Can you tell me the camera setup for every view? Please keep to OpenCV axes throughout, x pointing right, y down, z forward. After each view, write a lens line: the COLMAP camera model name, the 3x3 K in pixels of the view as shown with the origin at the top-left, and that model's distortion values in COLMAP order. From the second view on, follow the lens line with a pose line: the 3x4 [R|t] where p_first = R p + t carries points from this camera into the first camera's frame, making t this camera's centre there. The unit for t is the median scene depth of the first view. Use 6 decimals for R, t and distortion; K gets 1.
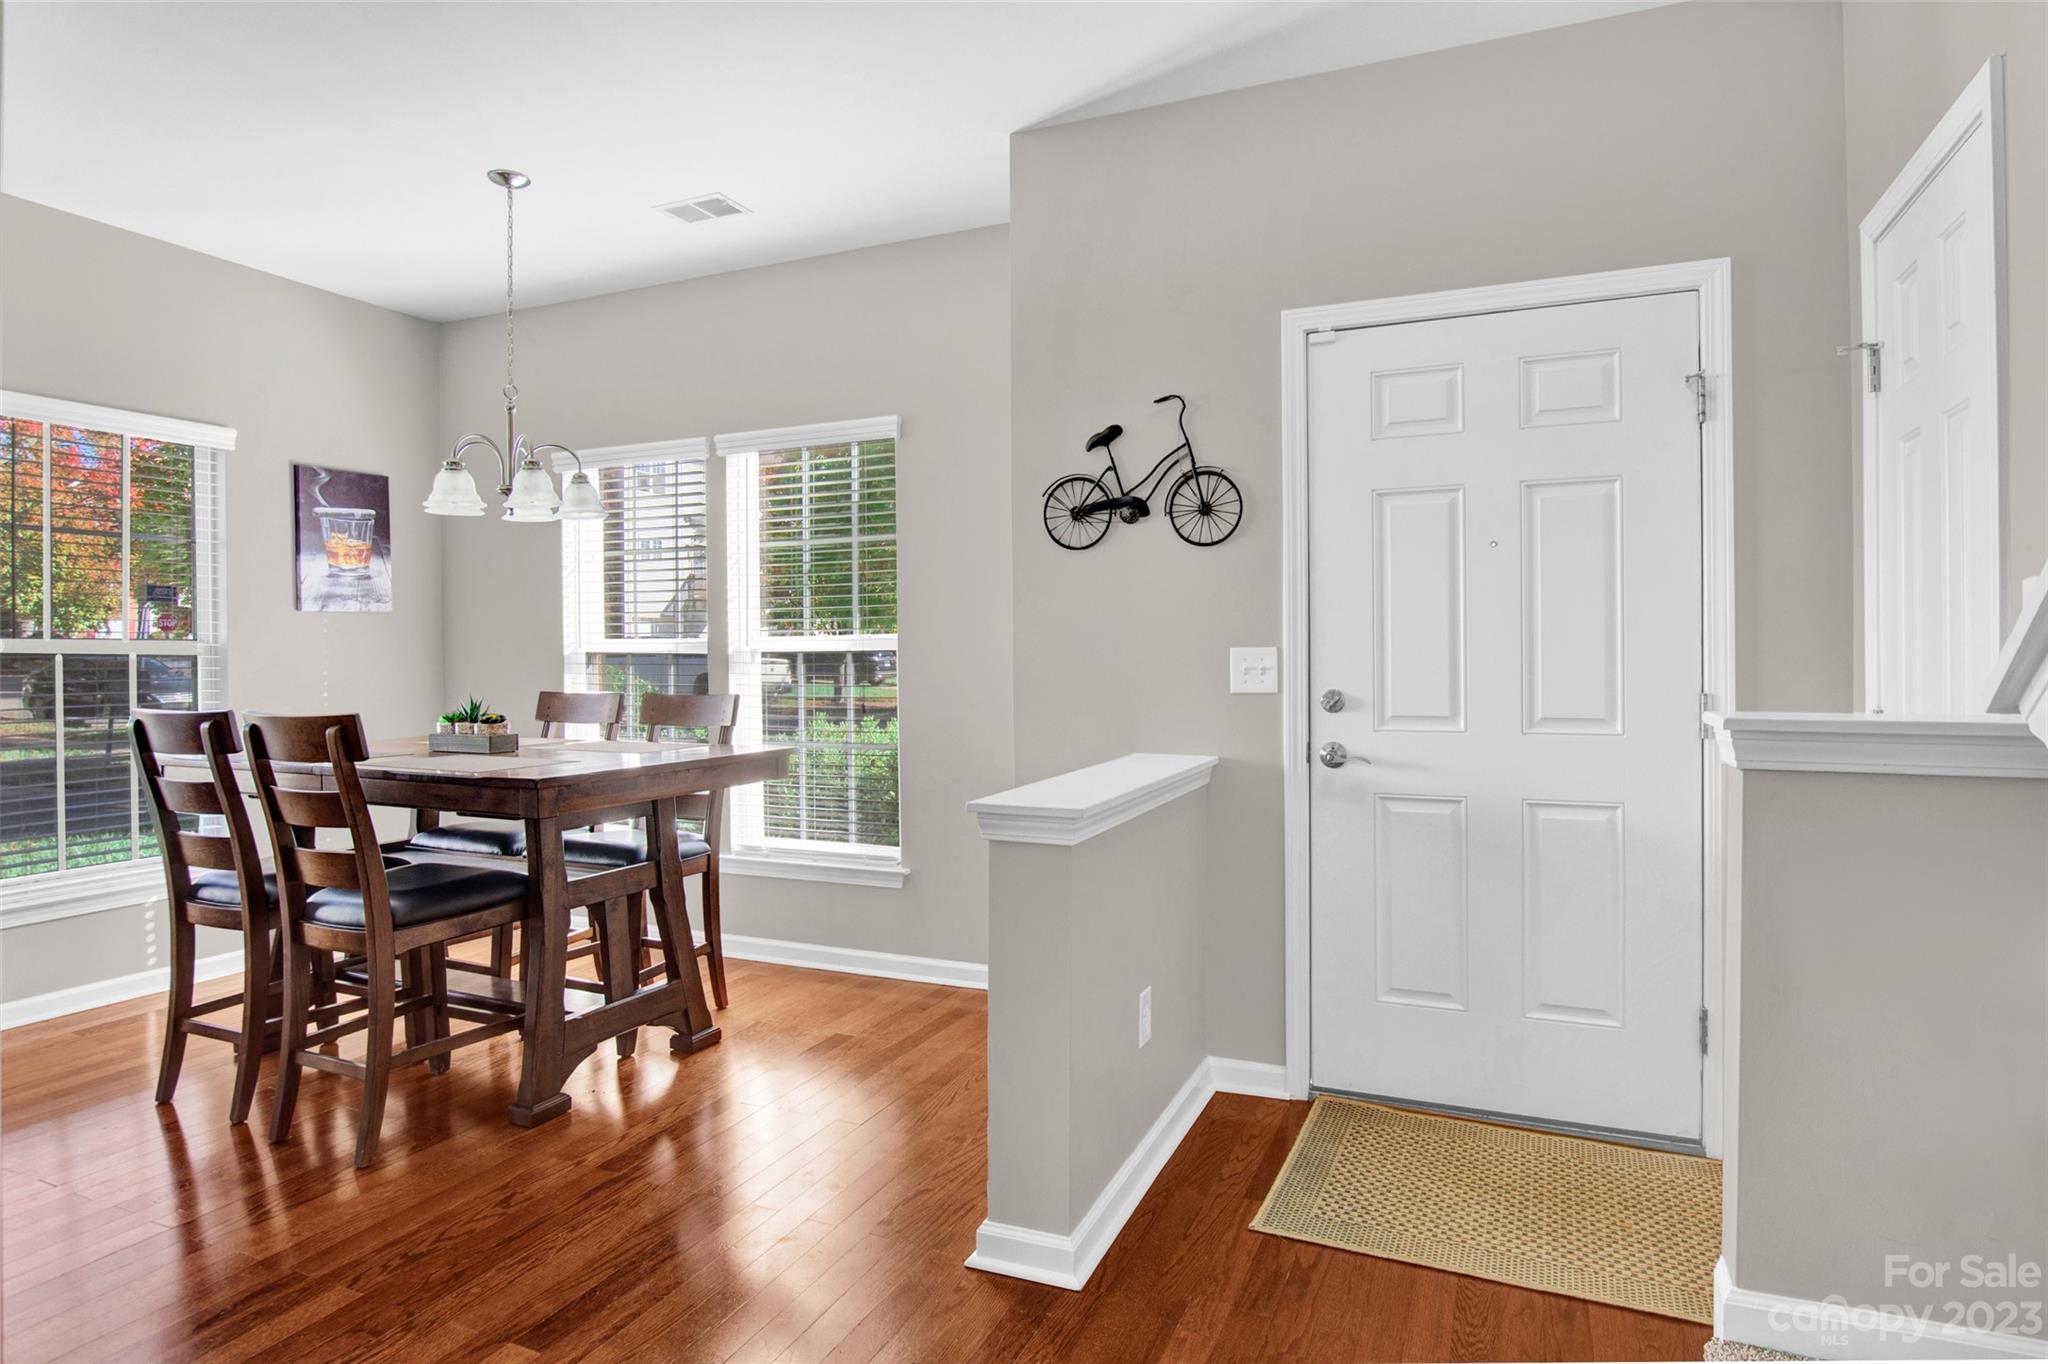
lens RADIAL K [[1100.1, 0, 1031.2], [0, 1100.1, 654.7], [0, 0, 1]] dist [-0.019239, 0.001550]
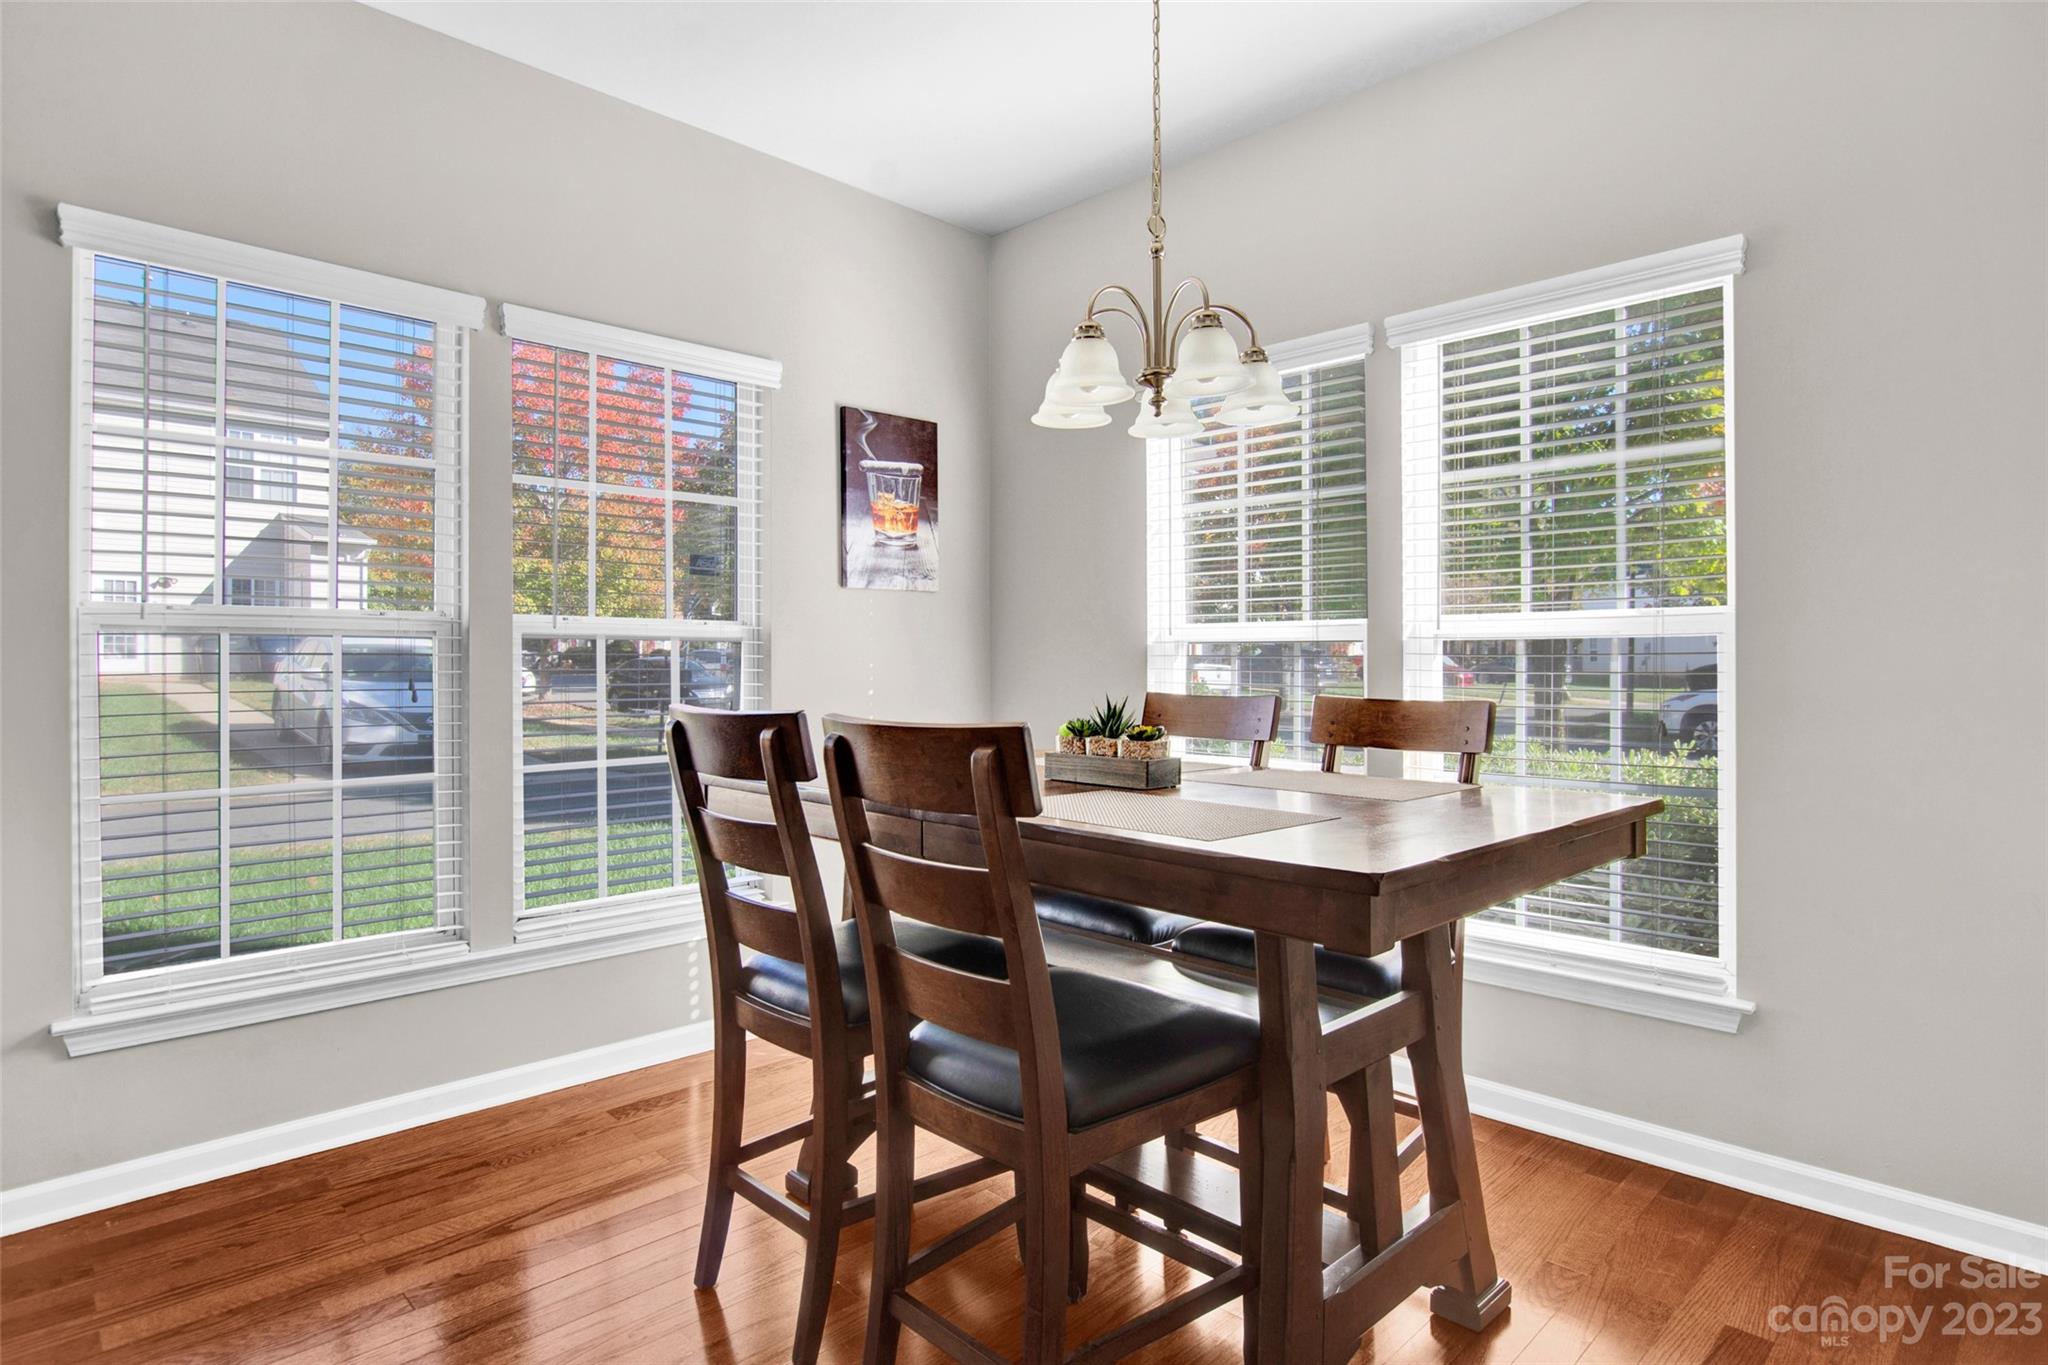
lens RADIAL K [[1100.1, 0, 1028.7], [0, 1100.1, 673.5], [0, 0, 1]] dist [-0.019239, 0.001550]
pose [[0.927261, 0.011227, -0.374247, -0.342078], [-0.007661, 0.999910, 0.011015, 0.019731], [0.374337, -0.007347, 0.927264, 0.421632]]
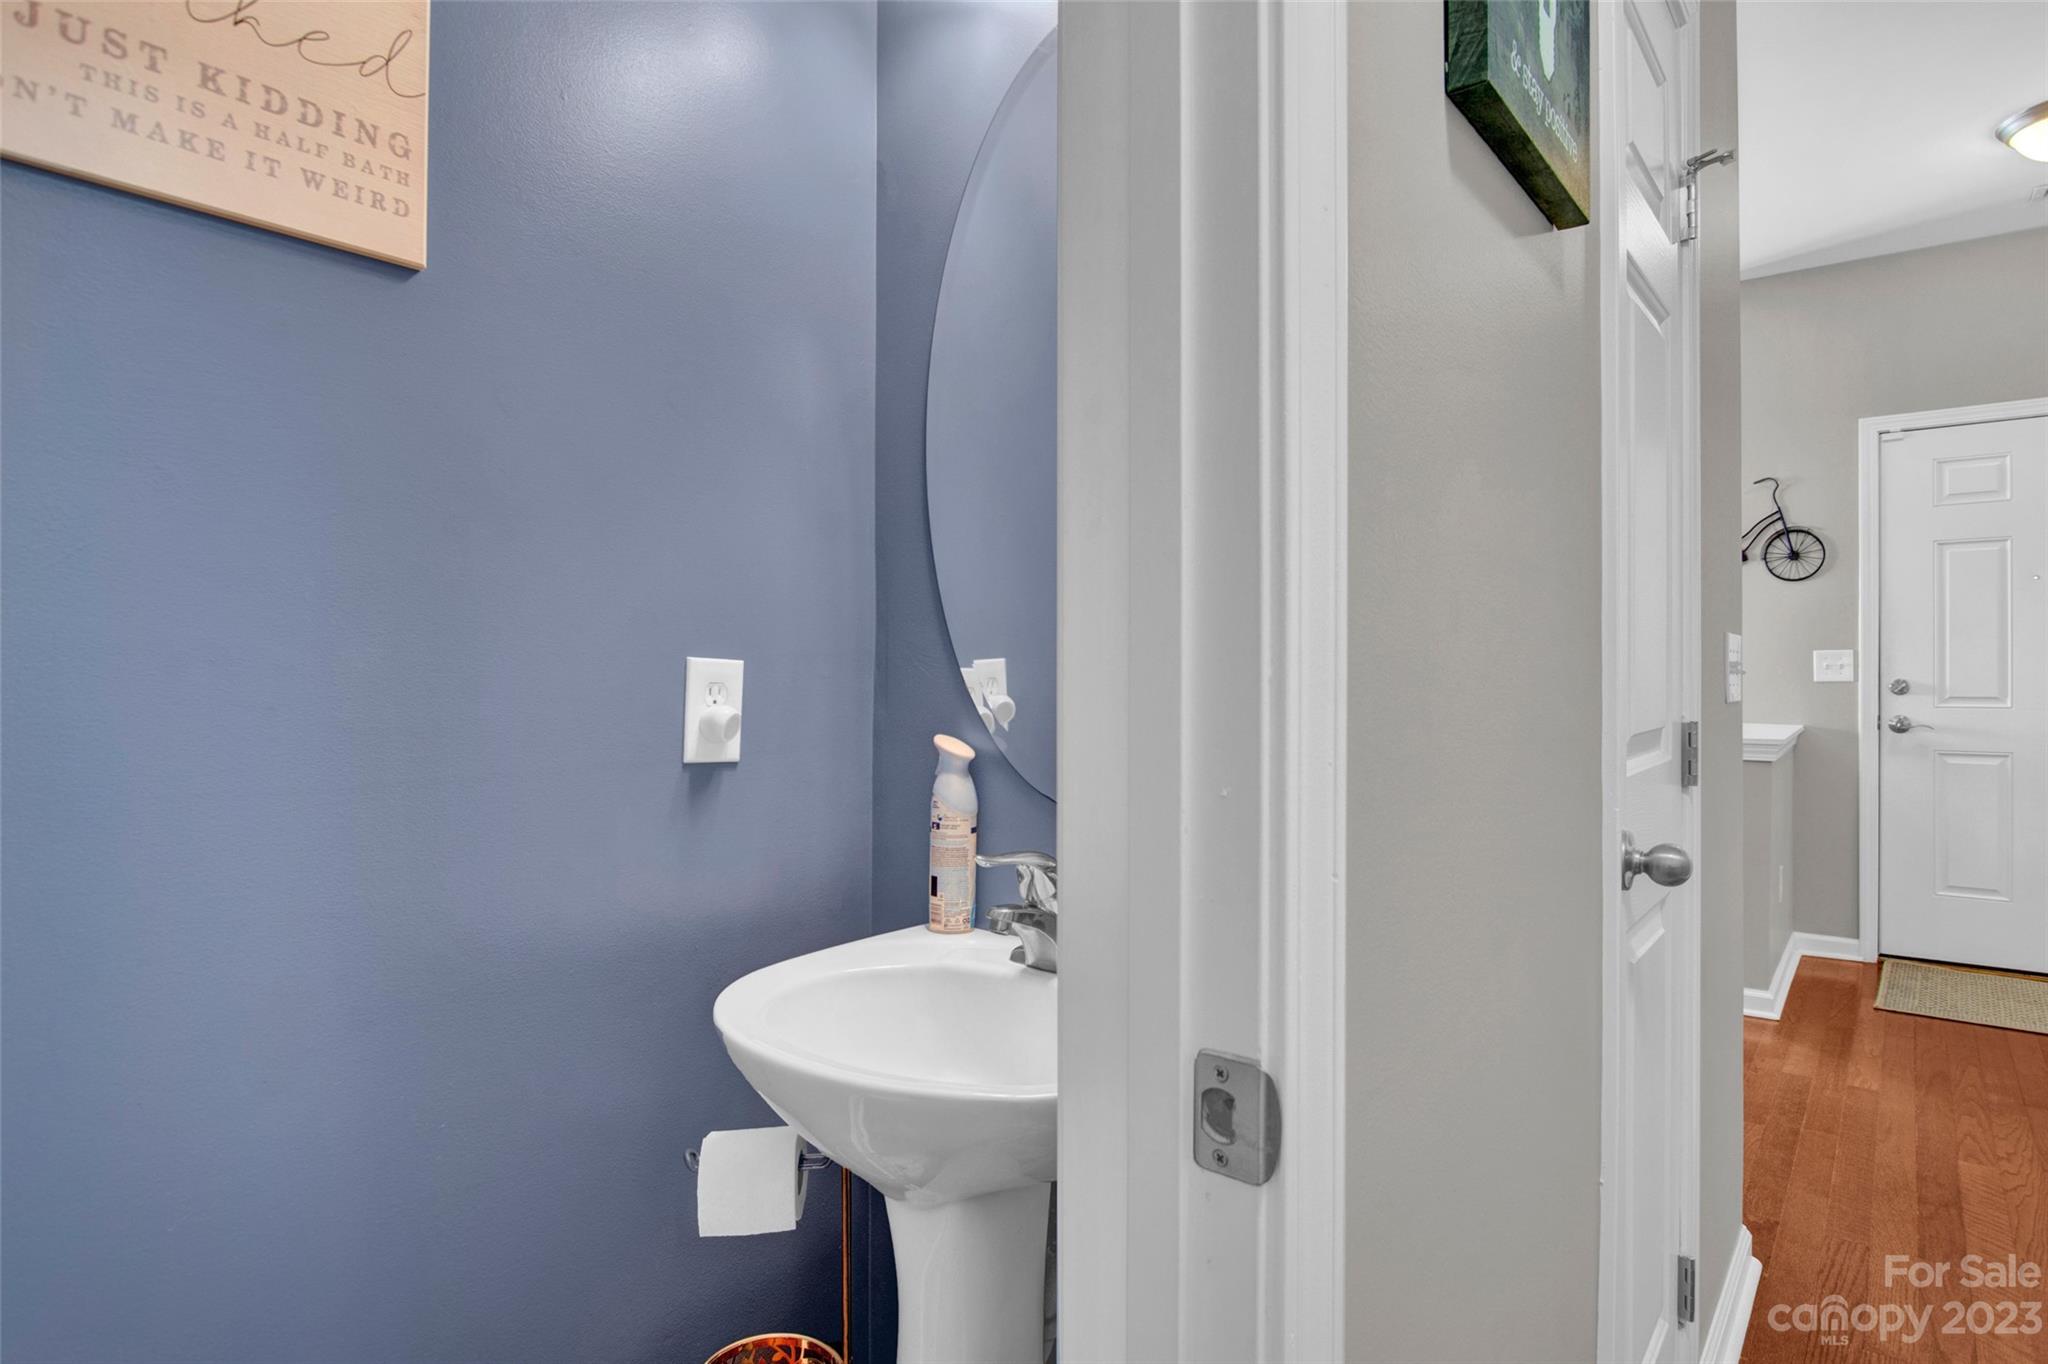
lens RADIAL K [[1100.1, 0, 1024.4], [0, 1100.1, 679.1], [0, 0, 1]] dist [-0.019239, 0.001550]
pose [[0.965723, 0.004298, -0.259541, -0.449936], [-0.004056, 0.999991, 0.001470, 0.032835], [0.259544, -0.000367, 0.965731, -0.657661]]
